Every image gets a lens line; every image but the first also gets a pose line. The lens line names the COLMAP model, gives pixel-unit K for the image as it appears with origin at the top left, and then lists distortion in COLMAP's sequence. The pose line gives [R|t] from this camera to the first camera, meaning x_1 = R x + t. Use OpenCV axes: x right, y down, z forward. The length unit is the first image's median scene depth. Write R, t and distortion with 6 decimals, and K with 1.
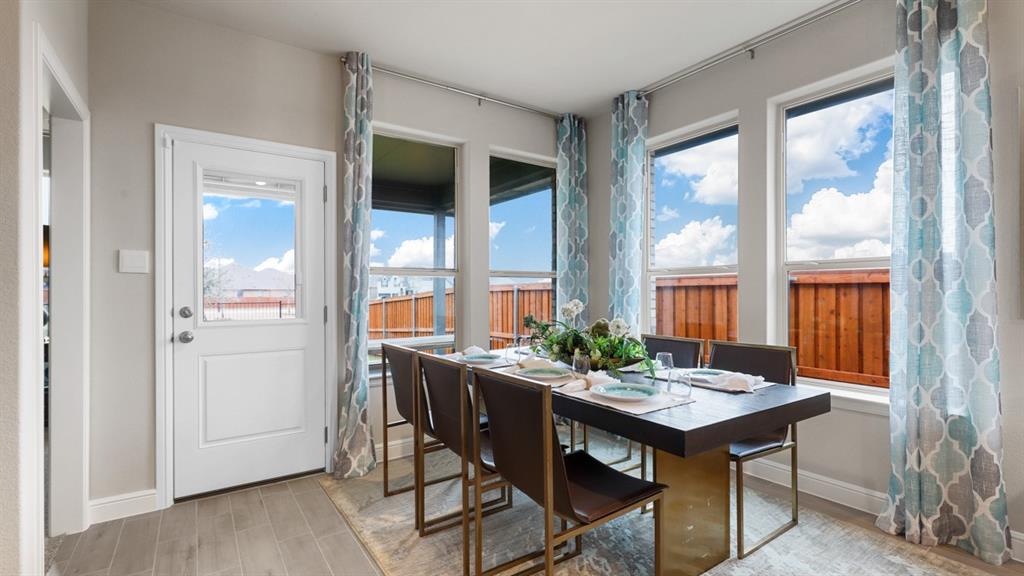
lens RADIAL K [[463.7, 0, 512.3], [0, 463.7, 292.4], [0, 0, 1]] dist [0.000183, -0.000217]
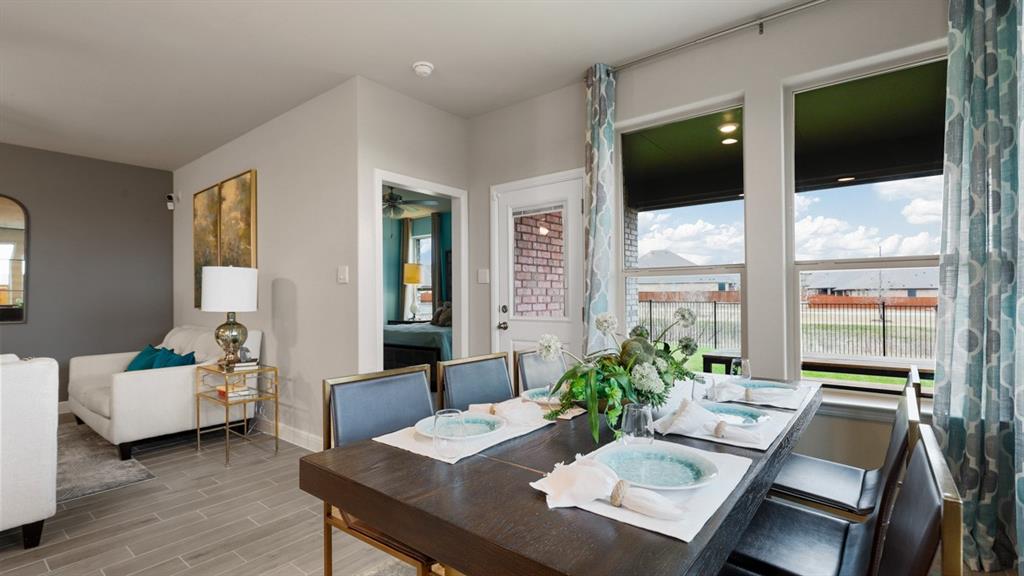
lens RADIAL K [[463.7, 0, 512.3], [0, 463.7, 292.4], [0, 0, 1]] dist [0.000183, -0.000217]
pose [[0.292652, -0.005906, -0.956201, 0.584205], [0.006611, 0.999970, -0.004153, -0.002441], [0.956196, -0.005106, 0.292682, 0.491351]]
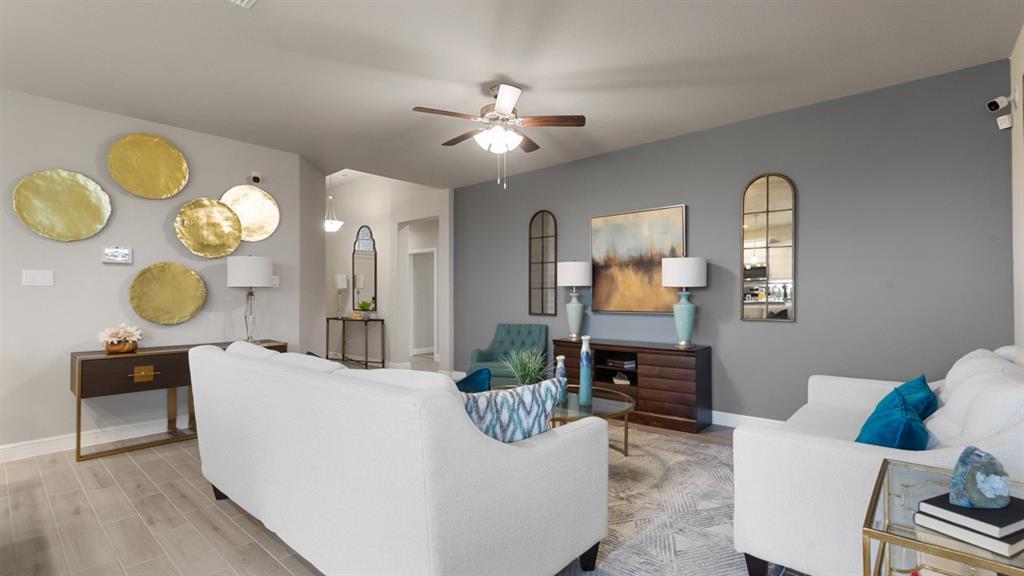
lens RADIAL K [[463.7, 0, 512.3], [0, 463.7, 292.4], [0, 0, 1]] dist [0.000183, -0.000217]
pose [[-0.970042, 0.005801, -0.242870, -0.265316], [0.007588, 0.999951, -0.006423, 0.002172], [0.242821, -0.008074, -0.970038, 0.443925]]
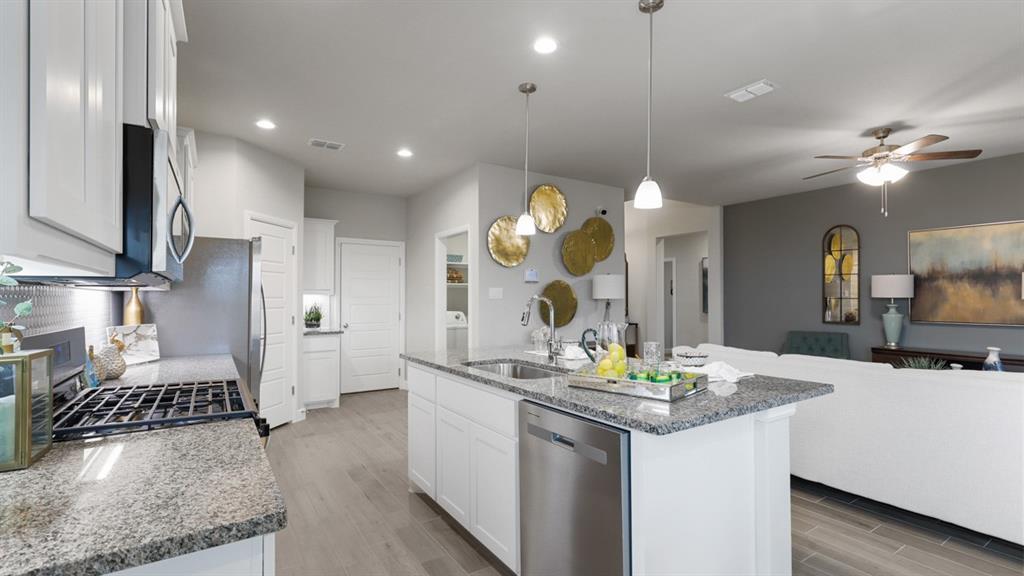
lens RADIAL K [[463.7, 0, 512.3], [0, 463.7, 292.4], [0, 0, 1]] dist [0.000183, -0.000217]
pose [[-0.999724, 0.005122, 0.022947, 0.476773], [0.004885, 0.999934, -0.010350, -0.035541], [-0.022998, -0.010235, -0.999683, 0.662603]]
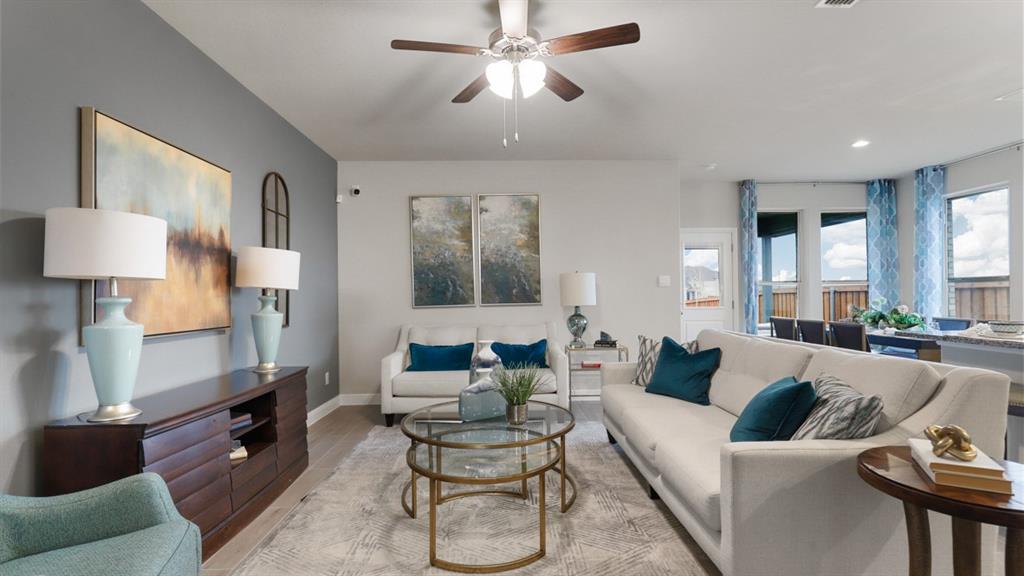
lens RADIAL K [[463.7, 0, 512.3], [0, 463.7, 292.4], [0, 0, 1]] dist [0.000183, -0.000217]
pose [[0.838526, -0.008772, -0.544791, -0.089958], [0.006735, 0.999961, -0.005734, -0.003820], [0.544820, 0.001139, 0.838552, -1.267747]]
